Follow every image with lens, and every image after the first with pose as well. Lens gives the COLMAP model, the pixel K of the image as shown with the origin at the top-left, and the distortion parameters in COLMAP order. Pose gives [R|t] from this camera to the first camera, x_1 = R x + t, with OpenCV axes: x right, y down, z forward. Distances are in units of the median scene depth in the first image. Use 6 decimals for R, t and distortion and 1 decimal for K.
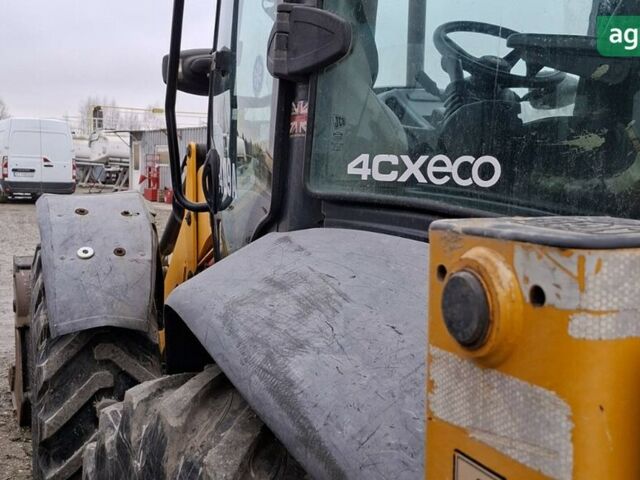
lens RADIAL K [[825.0, 0, 320.0], [0, 825.0, 240.0], [0, 0, 1]] dist [0.139297, 0.002276]
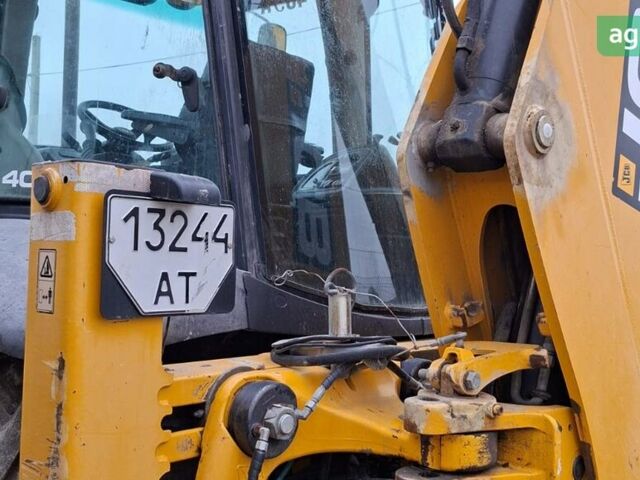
lens RADIAL K [[825.0, 0, 320.0], [0, 825.0, 240.0], [0, 0, 1]] dist [0.139297, 0.002276]
pose [[0.927795, 0.025519, 0.372218, 0.001345], [0.013651, 0.994668, -0.102219, 0.195927], [-0.372842, 0.099919, 0.922499, -0.666640]]
